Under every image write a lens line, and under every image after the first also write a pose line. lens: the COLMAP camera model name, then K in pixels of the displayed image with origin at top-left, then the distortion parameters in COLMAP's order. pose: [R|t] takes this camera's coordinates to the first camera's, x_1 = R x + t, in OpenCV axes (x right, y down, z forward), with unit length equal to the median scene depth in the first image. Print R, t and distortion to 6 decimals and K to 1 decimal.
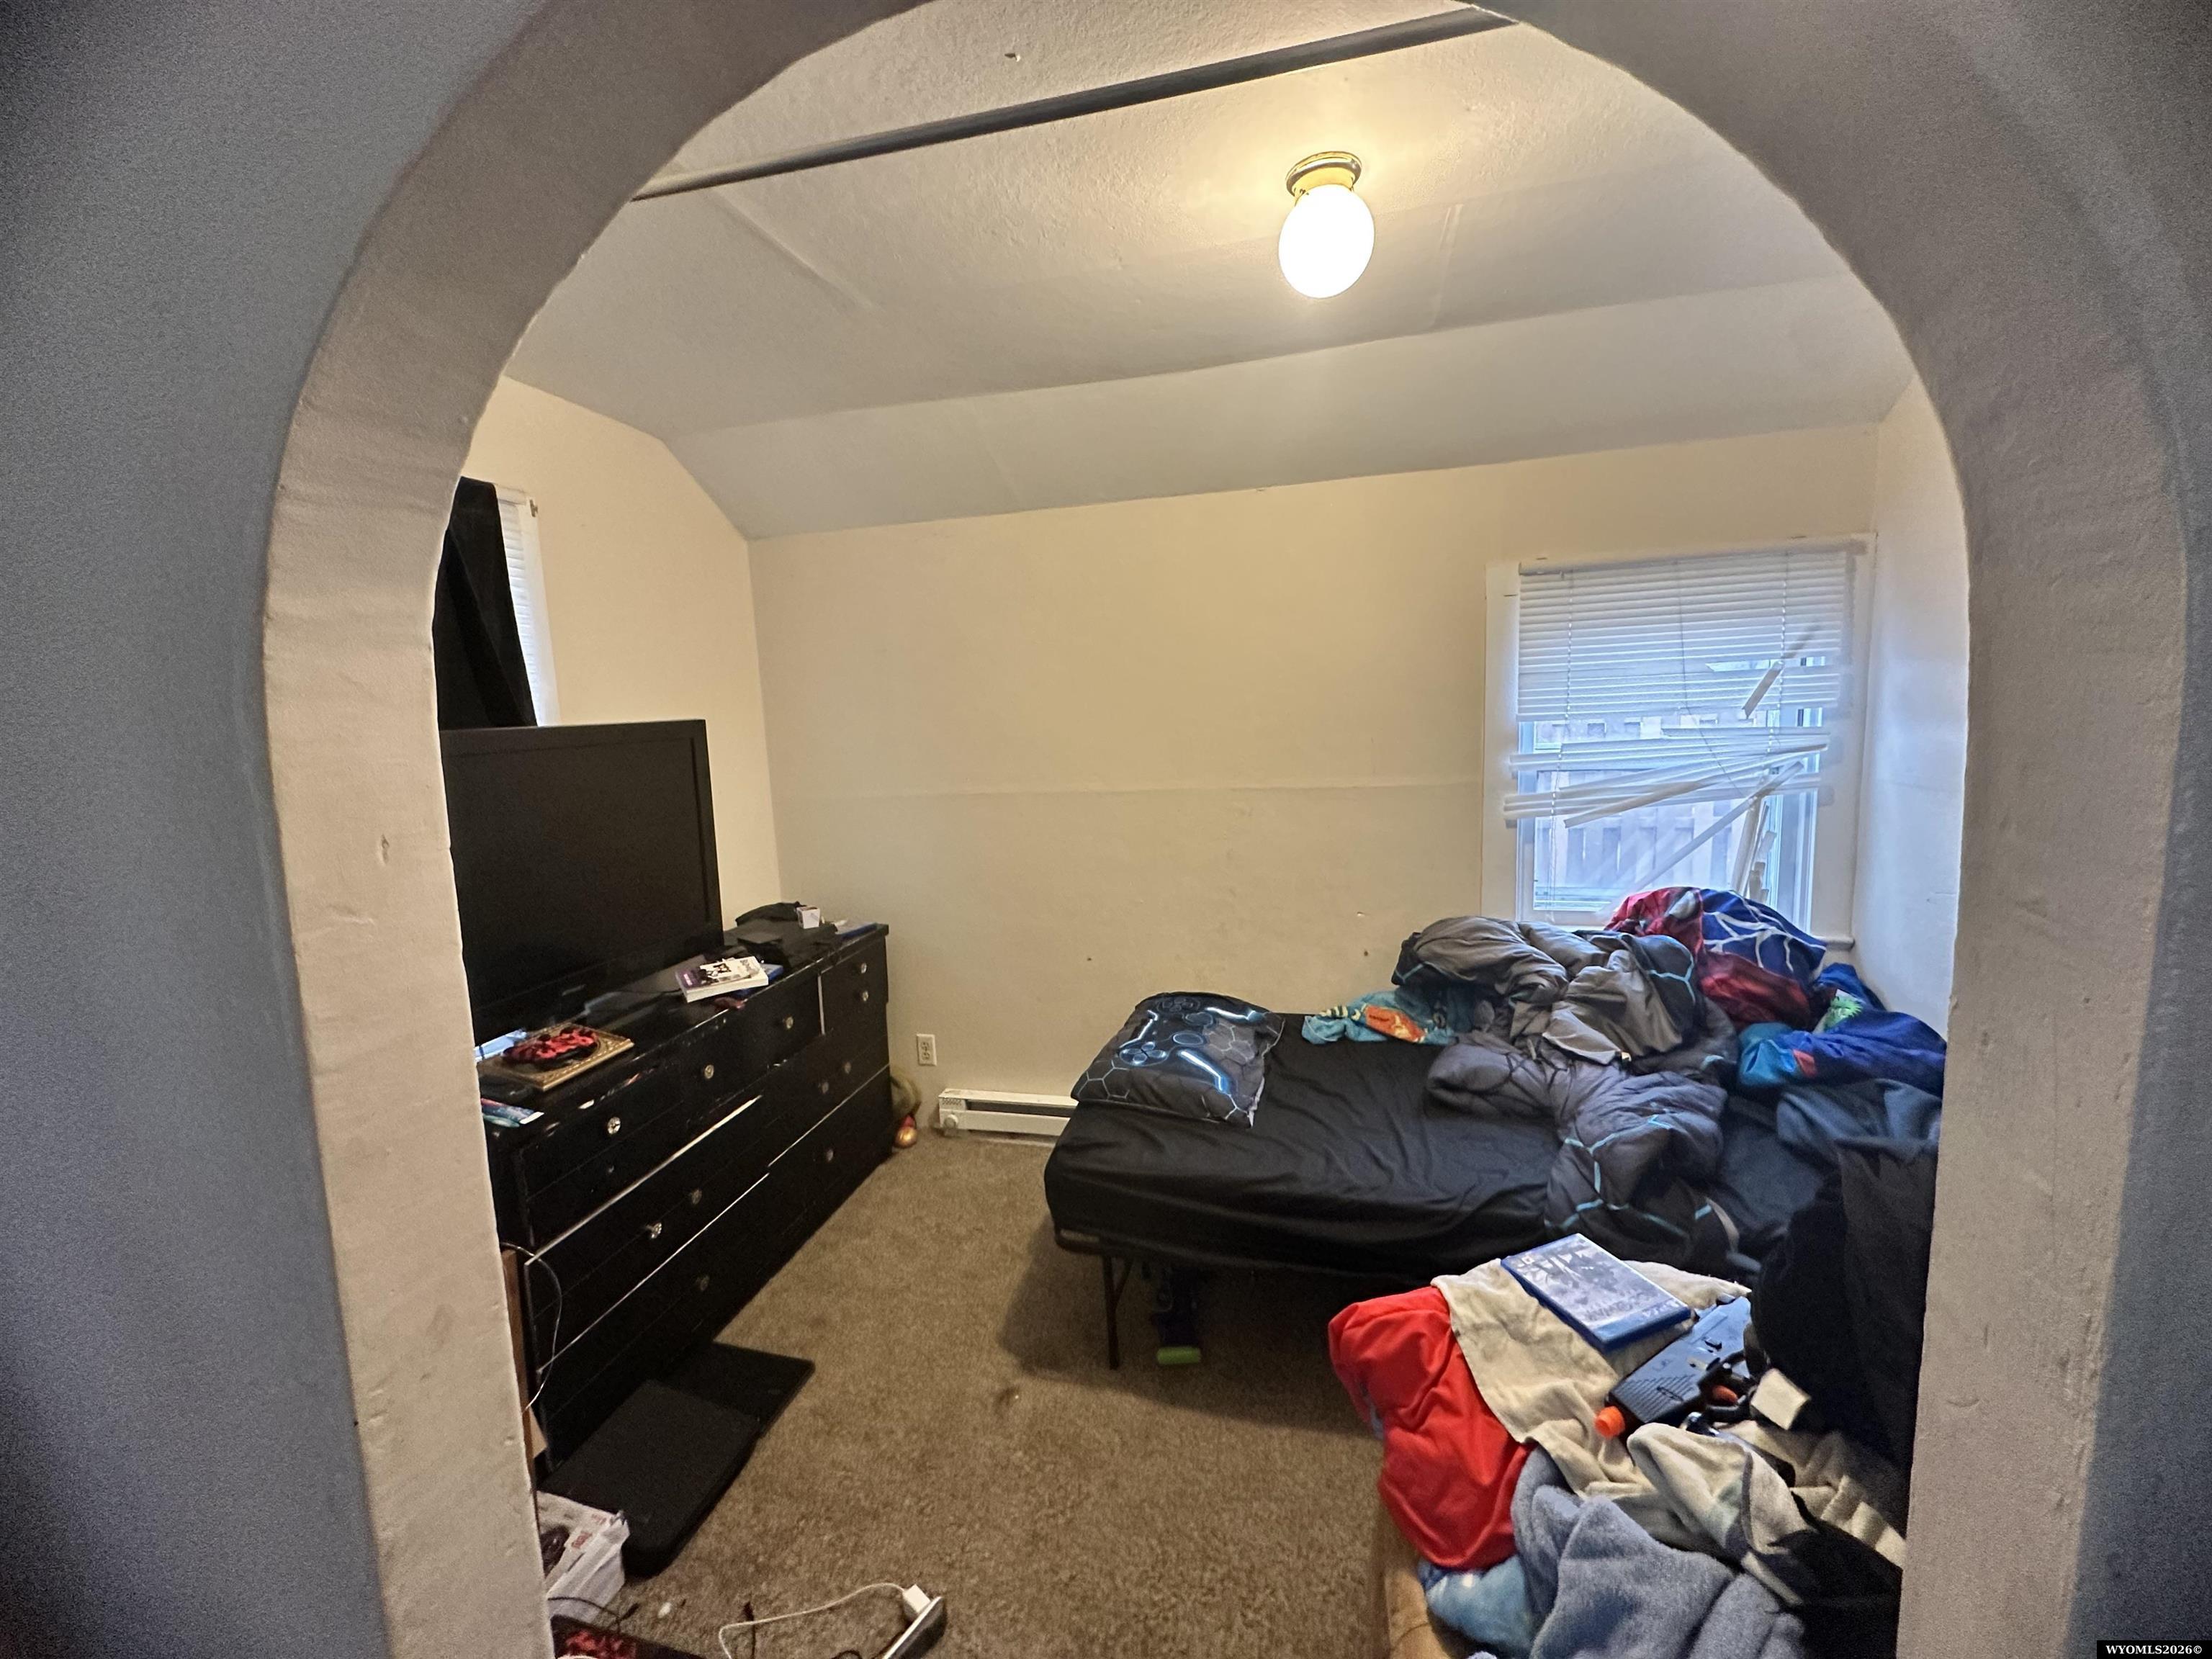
lens RADIAL K [[886.7, 0, 1095.8], [0, 886.7, 825.6], [0, 0, 1]] dist [0.000850, 0.000107]
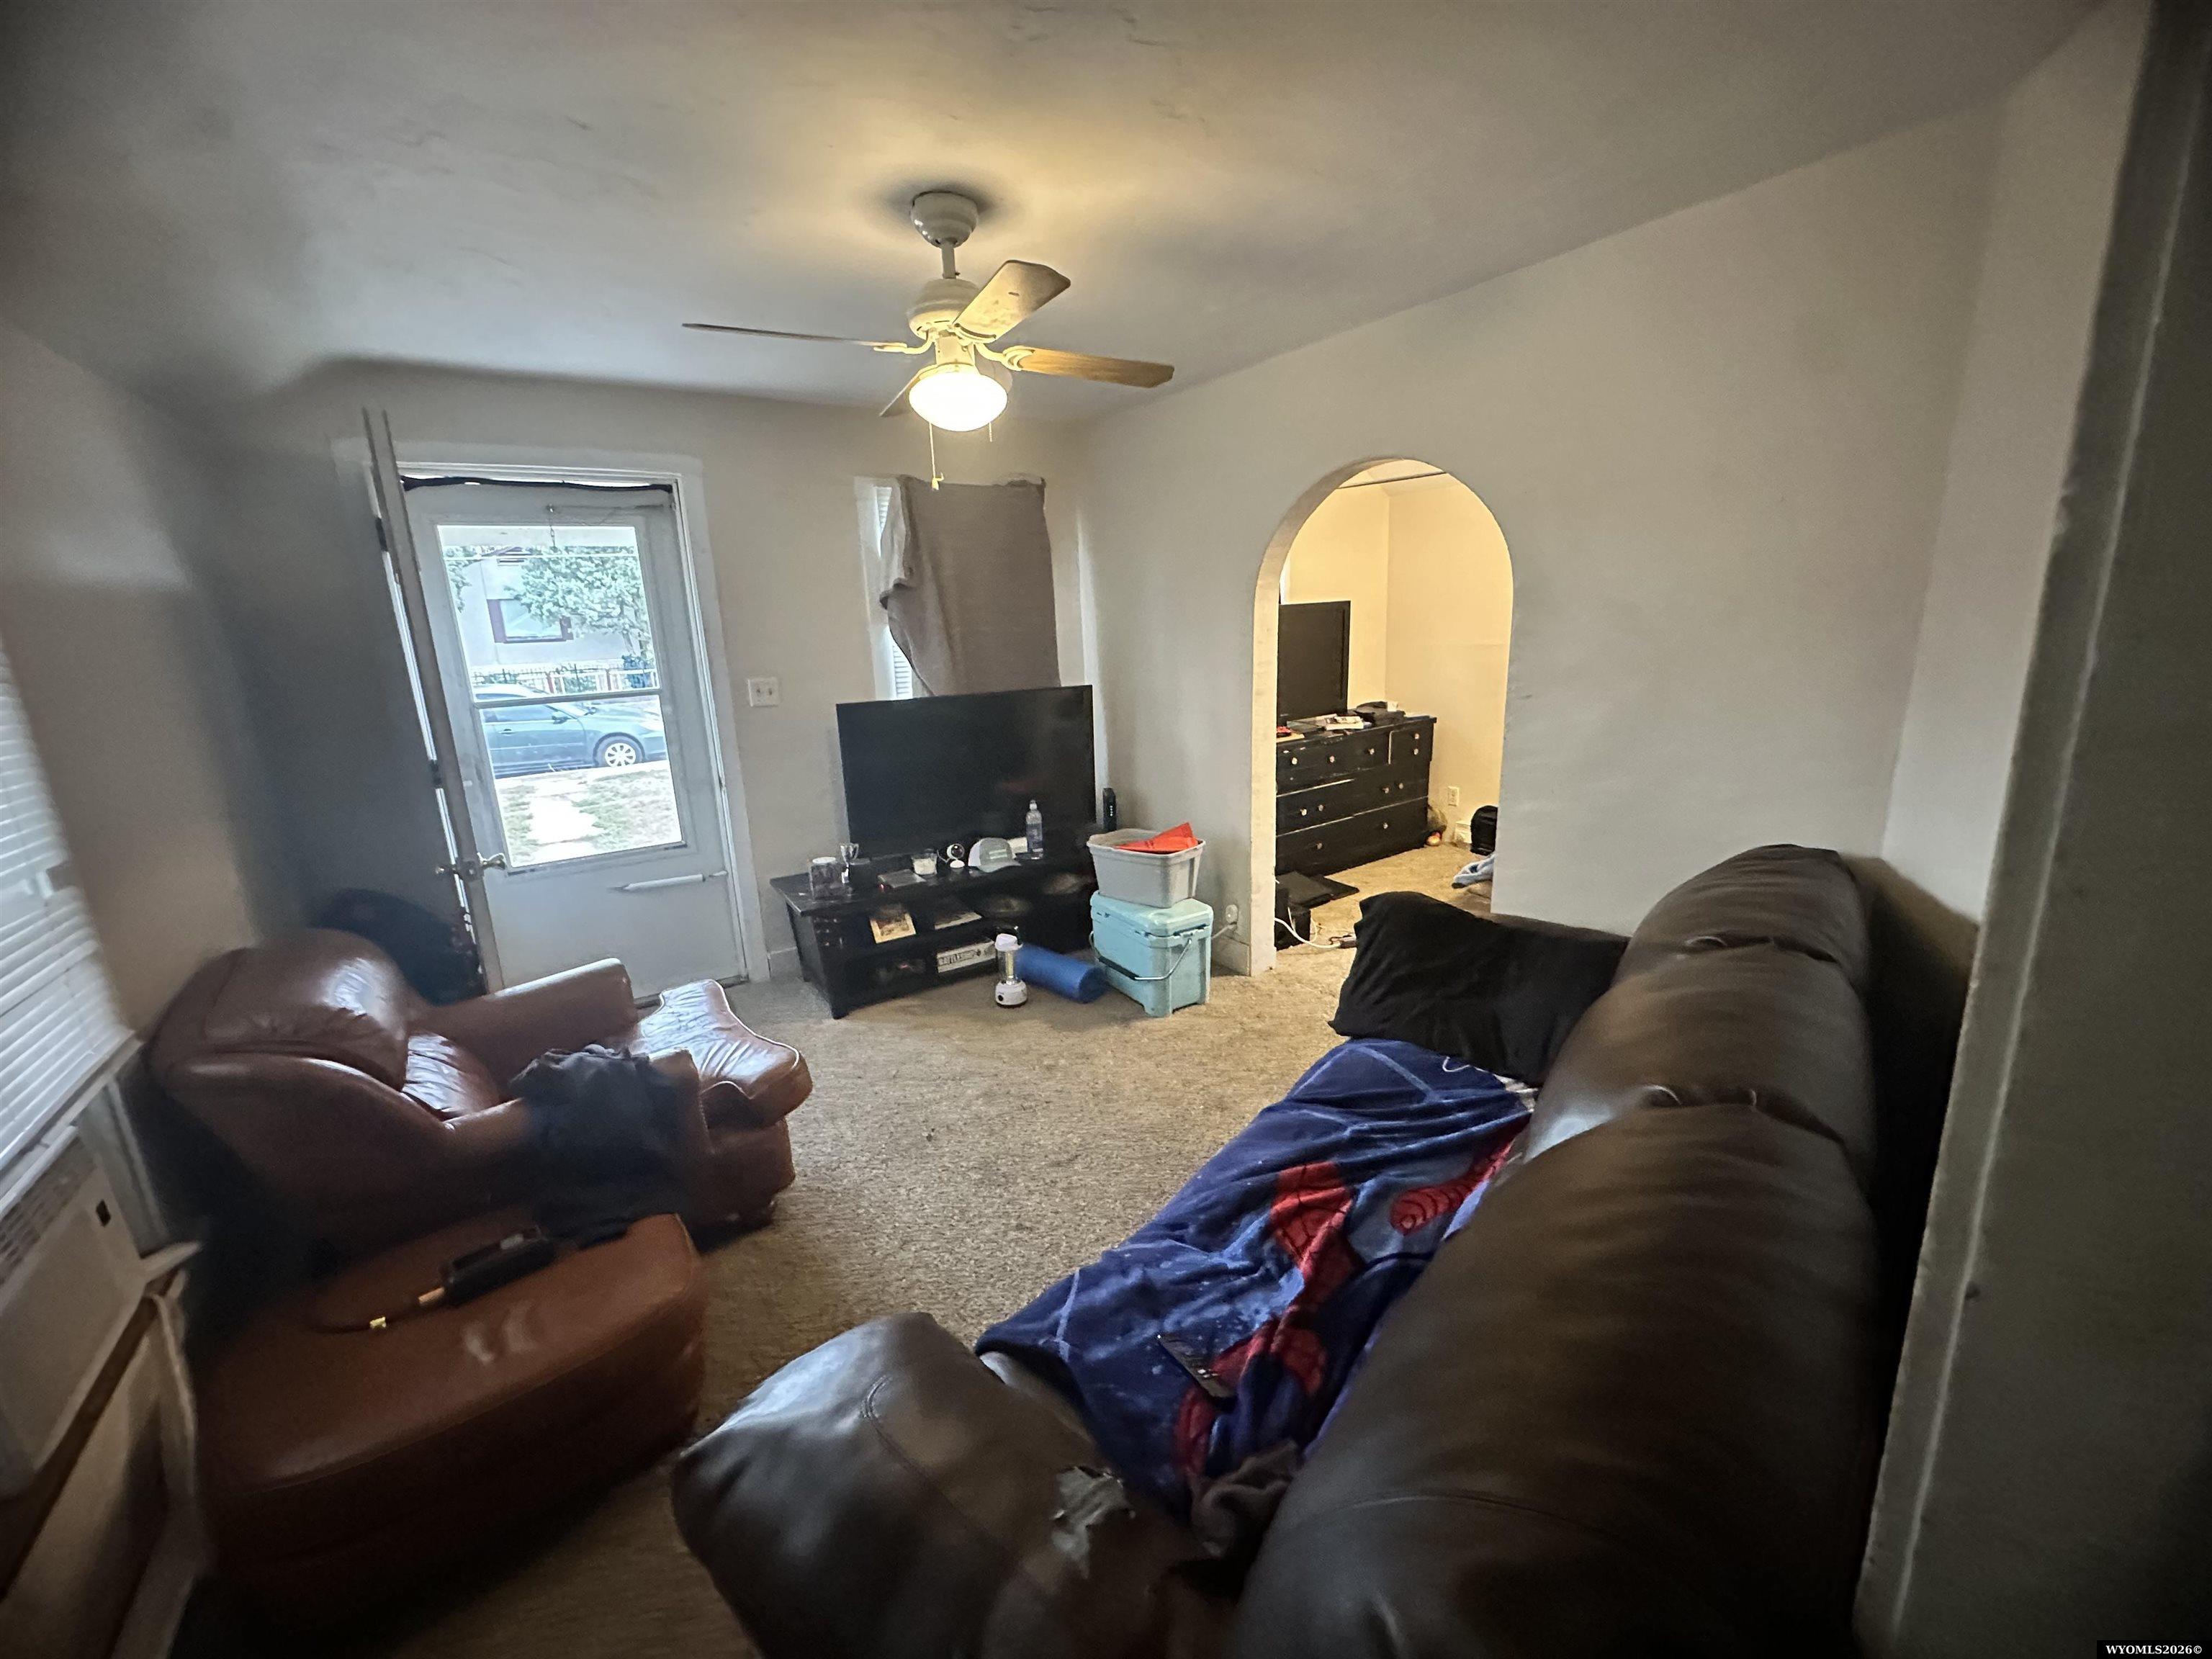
lens RADIAL K [[886.7, 0, 1102.1], [0, 886.7, 827.3], [0, 0, 1]] dist [0.000850, 0.000107]
pose [[0.757101, 0.156359, -0.634311, 0.470642], [-0.068224, 0.984551, 0.161263, 0.096812], [0.649726, -0.078817, 0.756072, -0.896547]]
